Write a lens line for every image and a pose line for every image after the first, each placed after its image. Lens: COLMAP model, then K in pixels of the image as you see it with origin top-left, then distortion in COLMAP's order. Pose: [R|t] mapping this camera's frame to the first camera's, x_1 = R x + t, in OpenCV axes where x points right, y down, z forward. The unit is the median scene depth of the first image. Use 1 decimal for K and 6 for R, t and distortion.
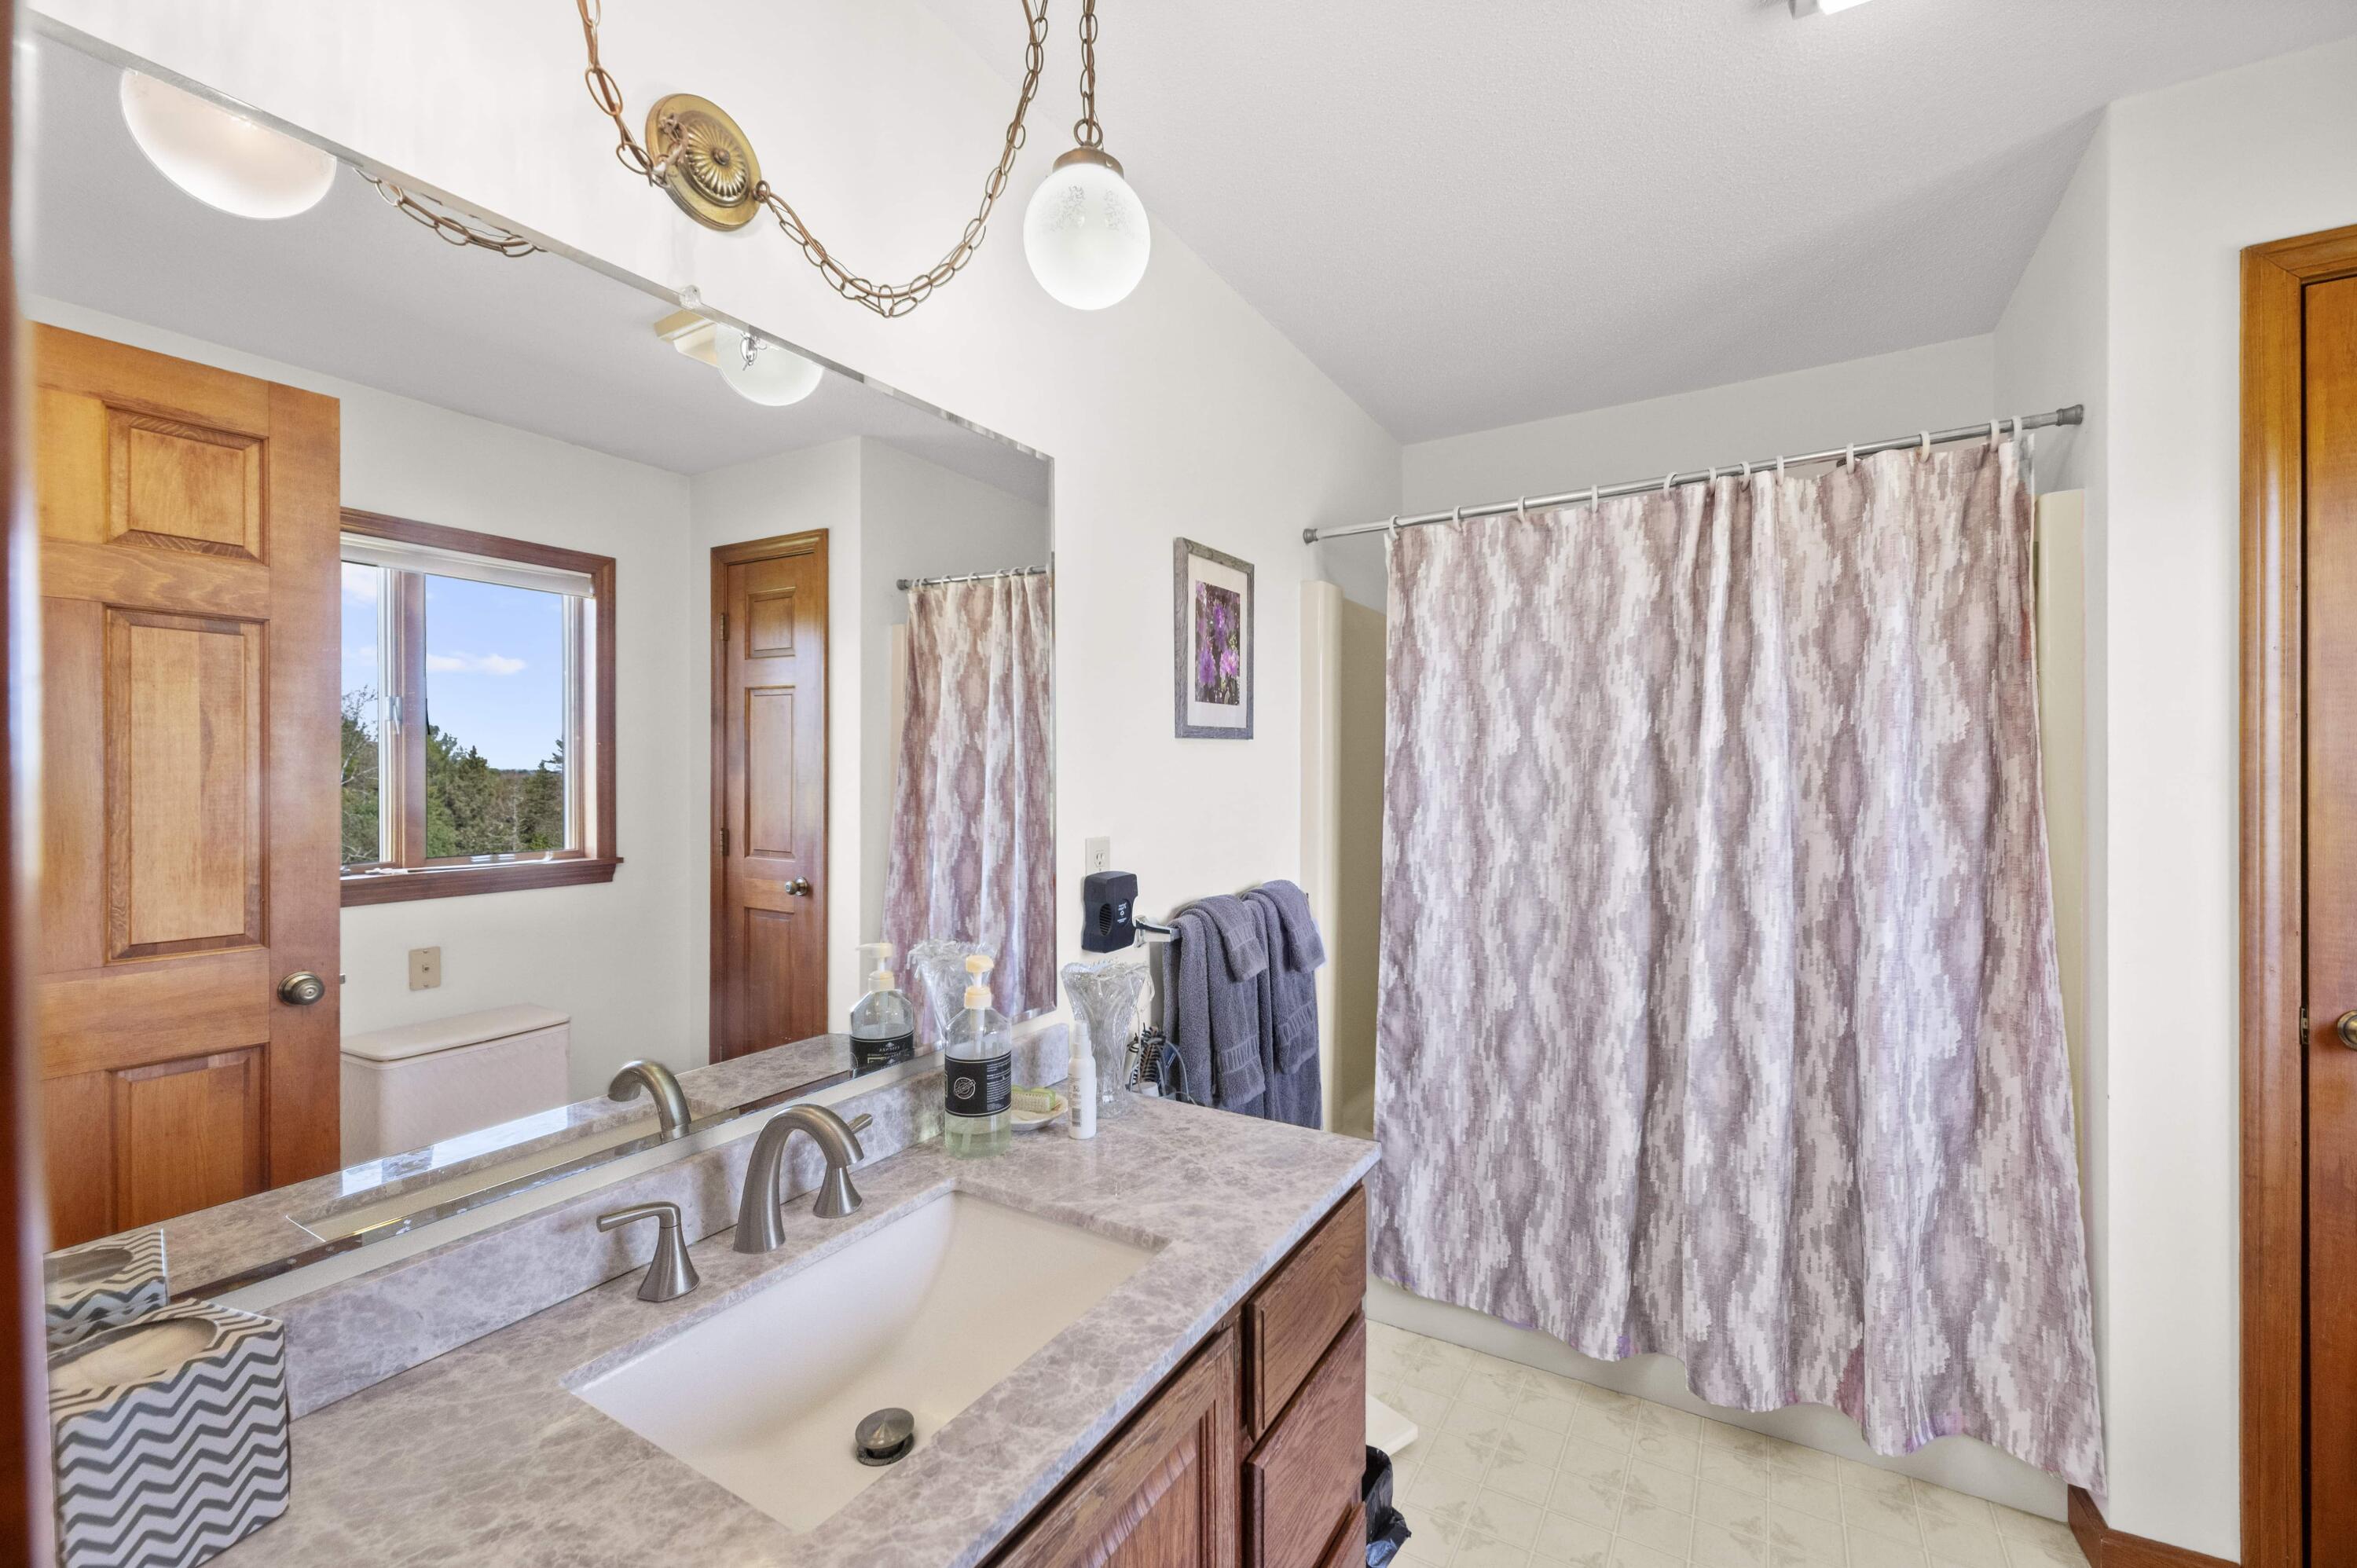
lens RADIAL K [[949.8, 0, 1182.3], [0, 949.8, 777.8], [0, 0, 1]] dist [0.001898, -0.000920]
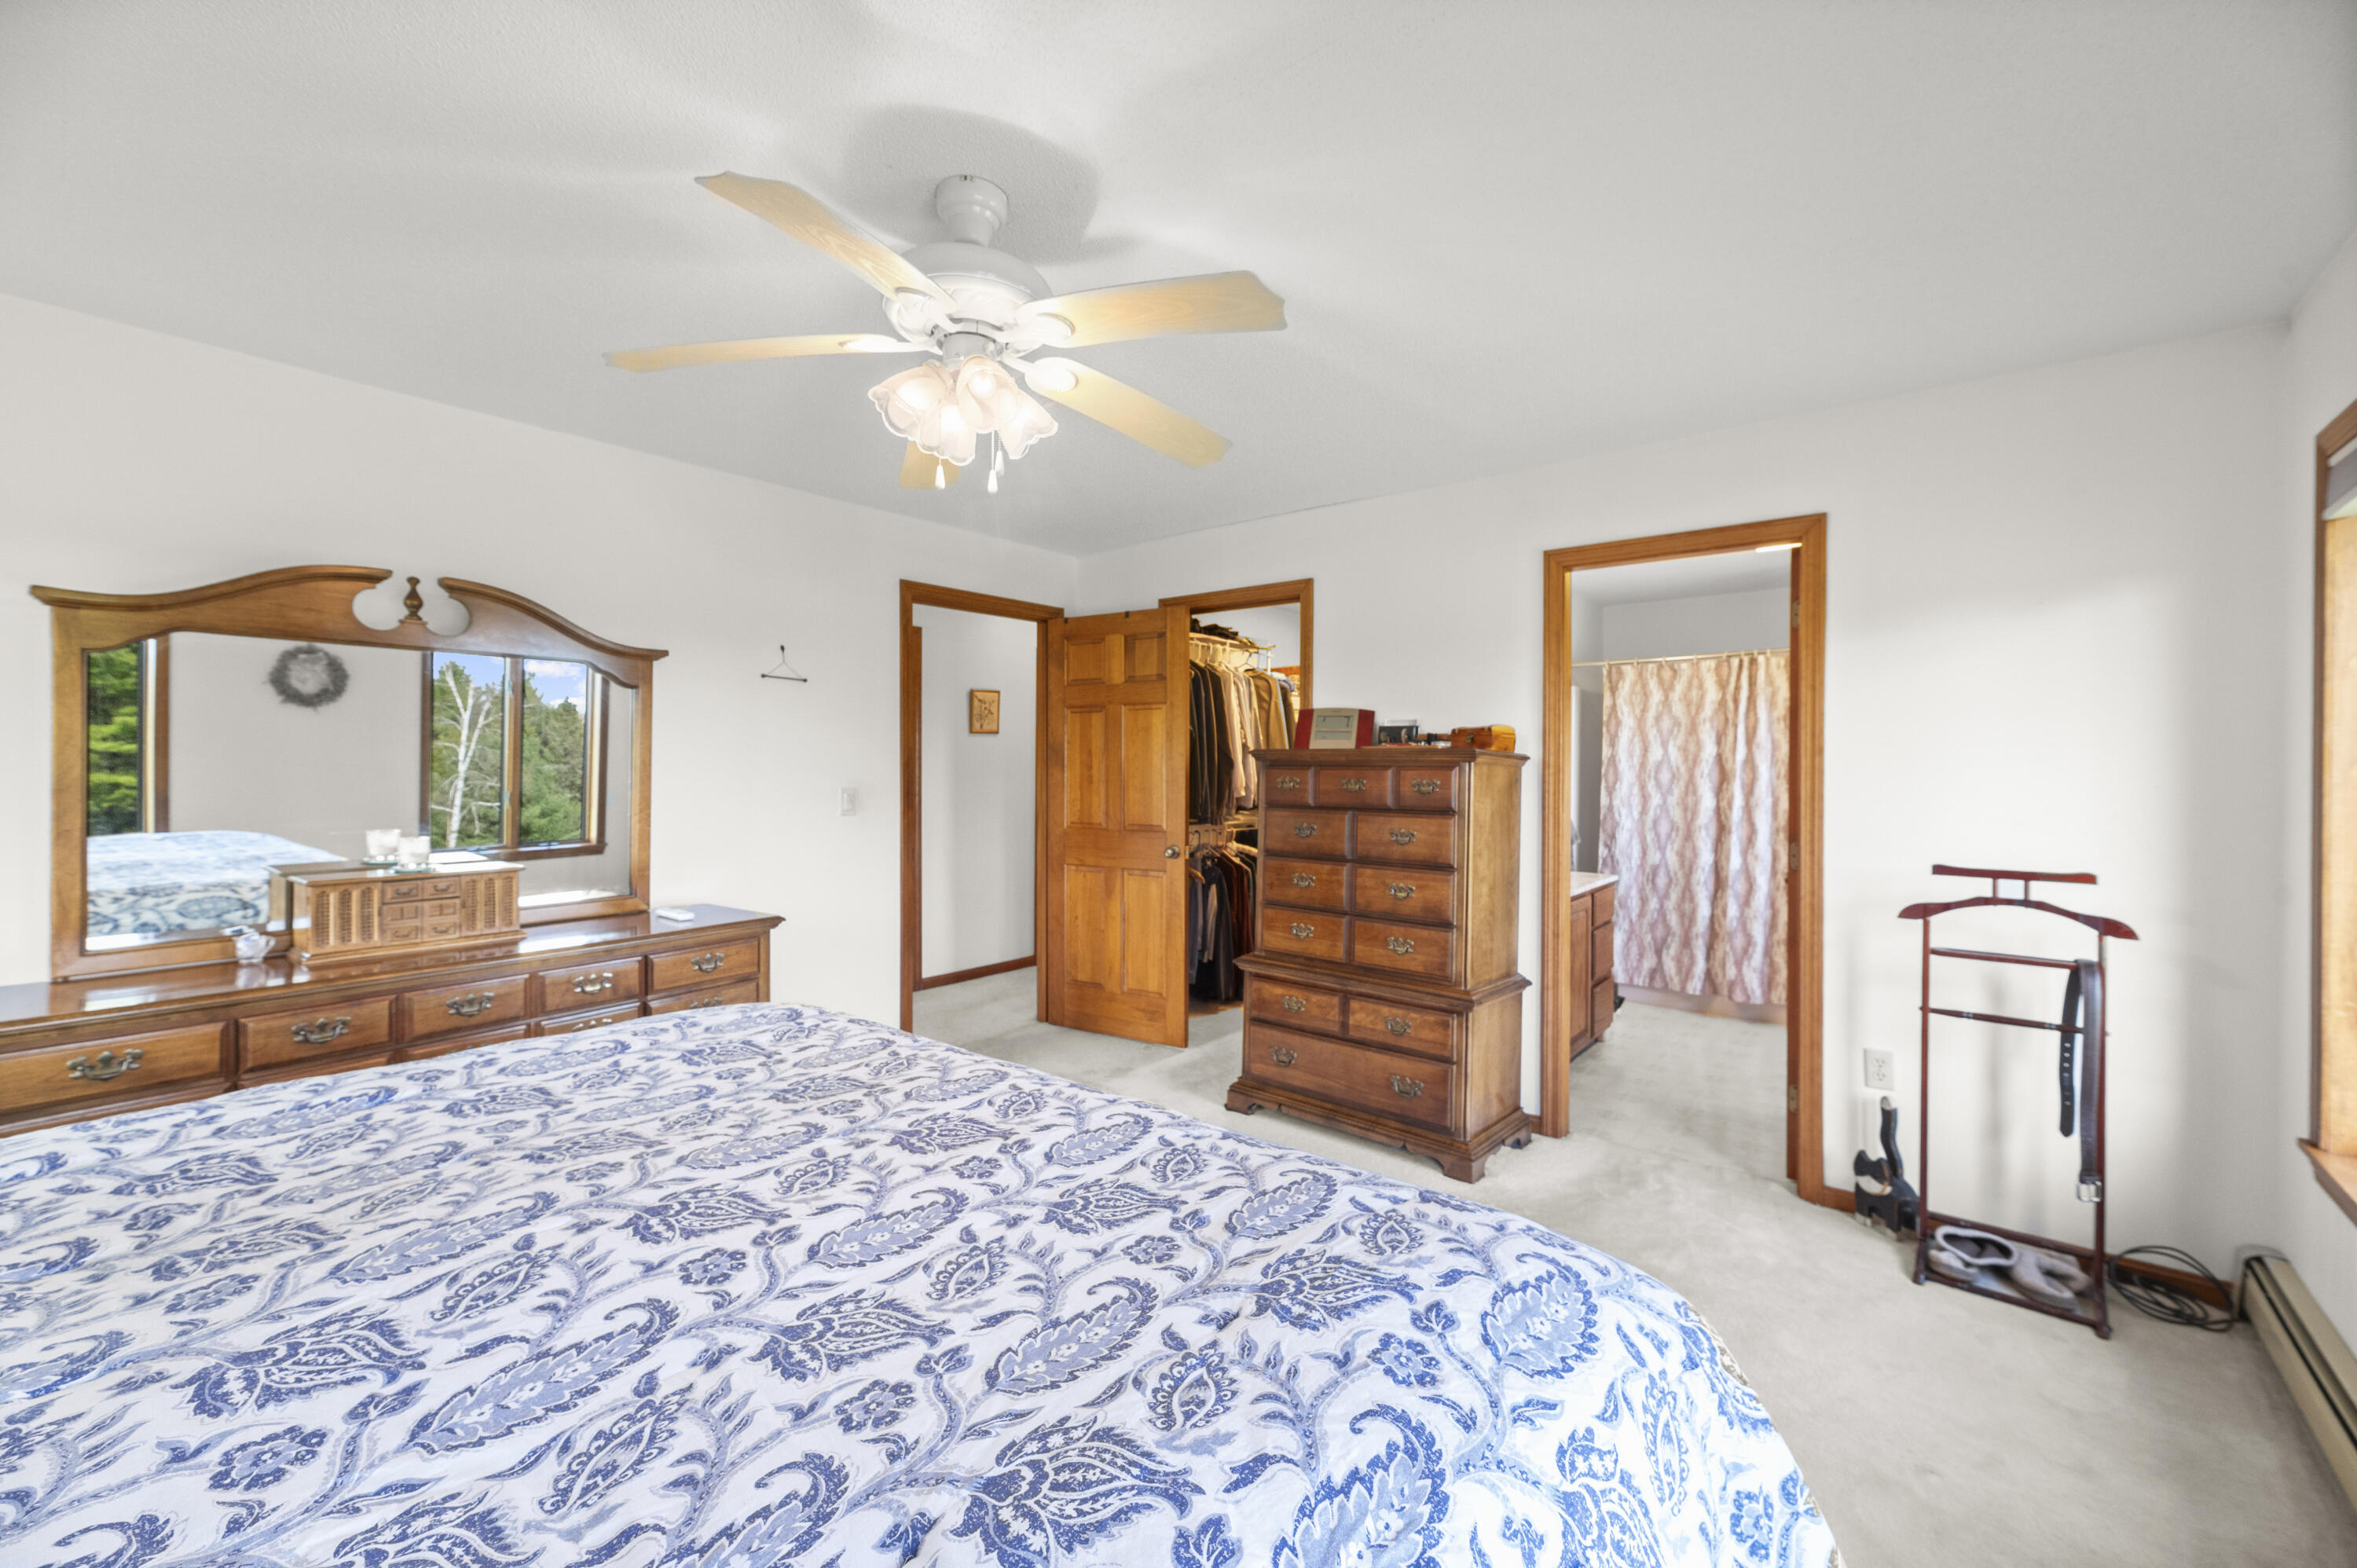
lens RADIAL K [[949.8, 0, 1171.2], [0, 949.8, 765.3], [0, 0, 1]] dist [0.001898, -0.000920]
pose [[0.990854, 0.007757, -0.134712, -0.578179], [-0.007707, 0.999970, 0.000895, -0.004979], [0.134715, 0.000151, 0.990884, -1.621154]]
